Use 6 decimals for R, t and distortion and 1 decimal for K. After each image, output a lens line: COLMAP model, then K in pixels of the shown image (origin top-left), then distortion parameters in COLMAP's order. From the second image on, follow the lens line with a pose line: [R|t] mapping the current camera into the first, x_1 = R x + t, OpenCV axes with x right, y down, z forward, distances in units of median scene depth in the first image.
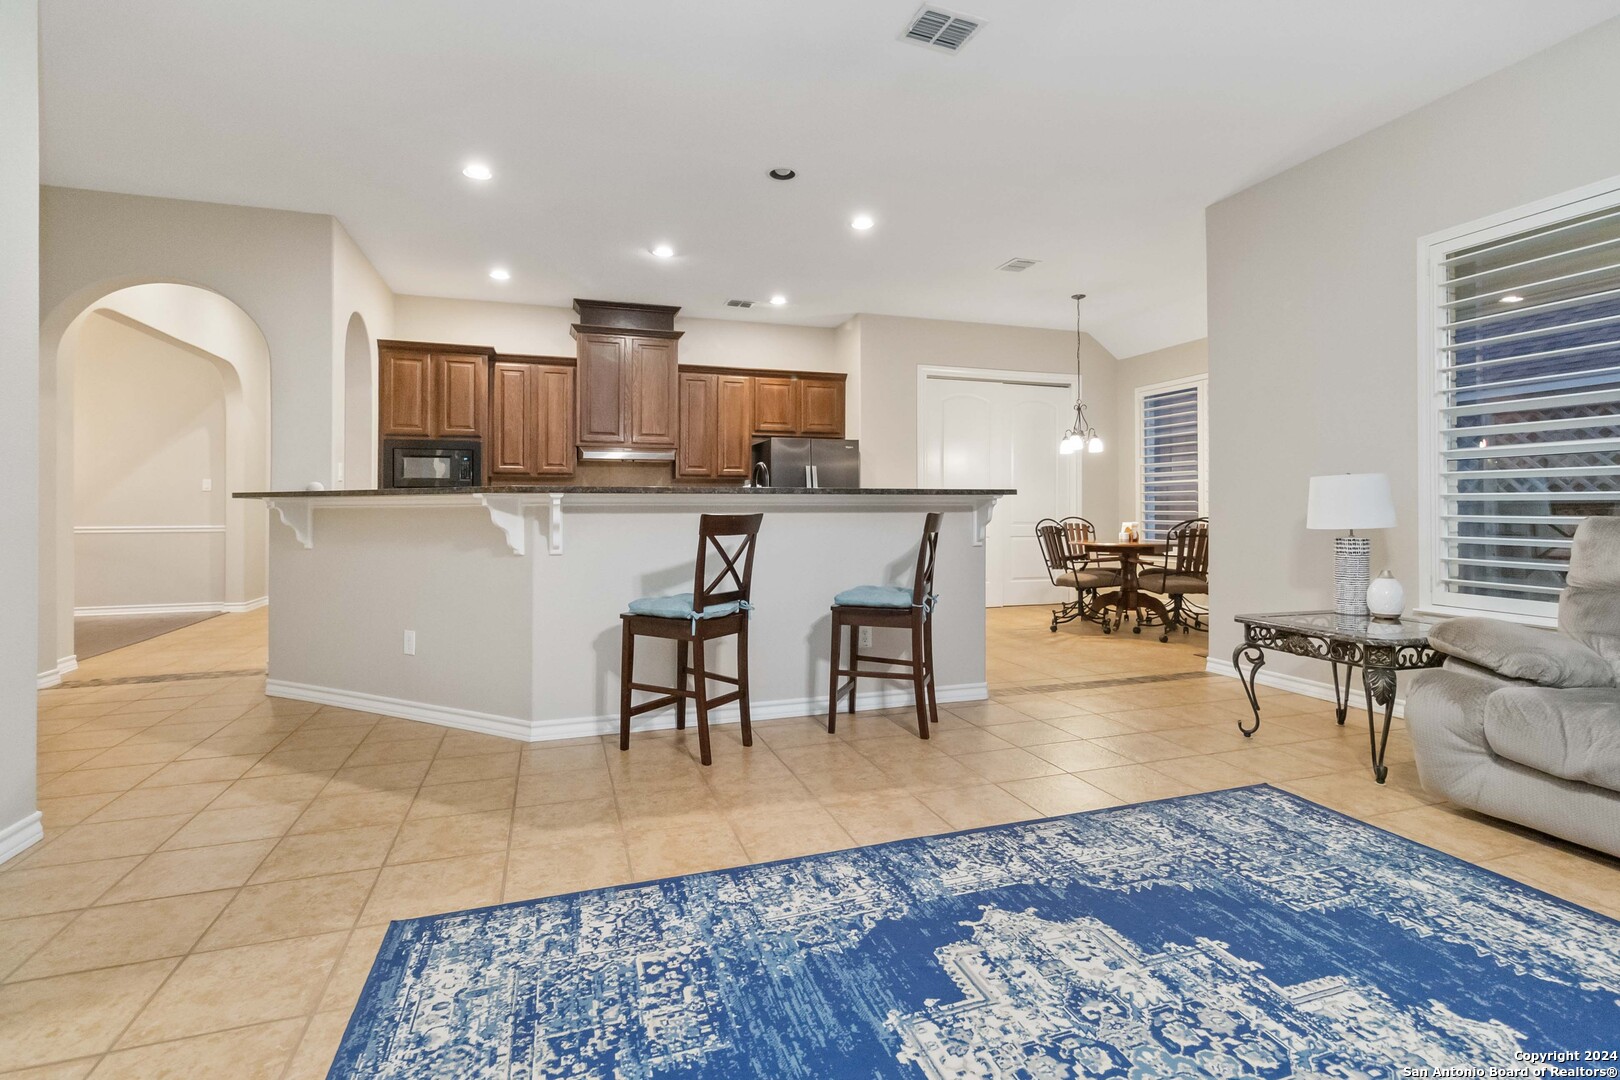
lens RADIAL K [[761.0, 0, 816.7], [0, 761.0, 512.5], [0, 0, 1]] dist [0.001900, 0.000286]
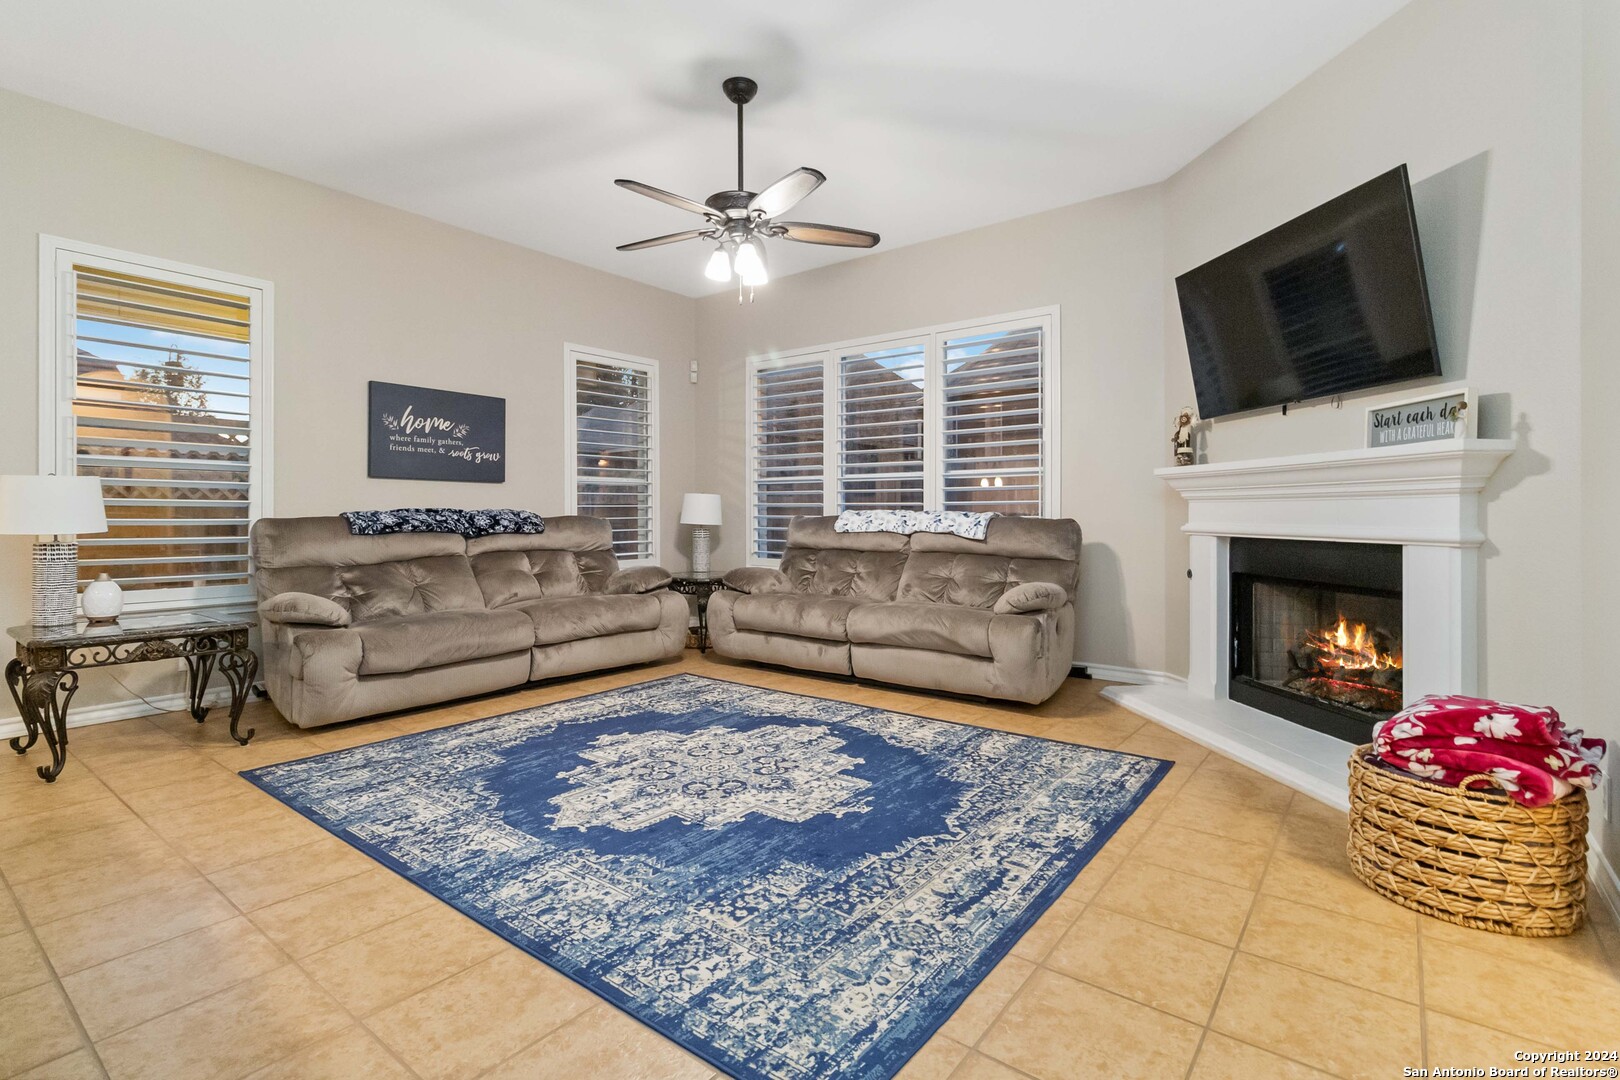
lens RADIAL K [[761.0, 0, 816.7], [0, 761.0, 512.5], [0, 0, 1]] dist [0.001900, 0.000286]
pose [[-0.552405, 0.007237, 0.833544, -1.315045], [0.005238, 0.999973, -0.005210, 0.012436], [-0.833559, 0.001488, -0.552428, 1.647775]]
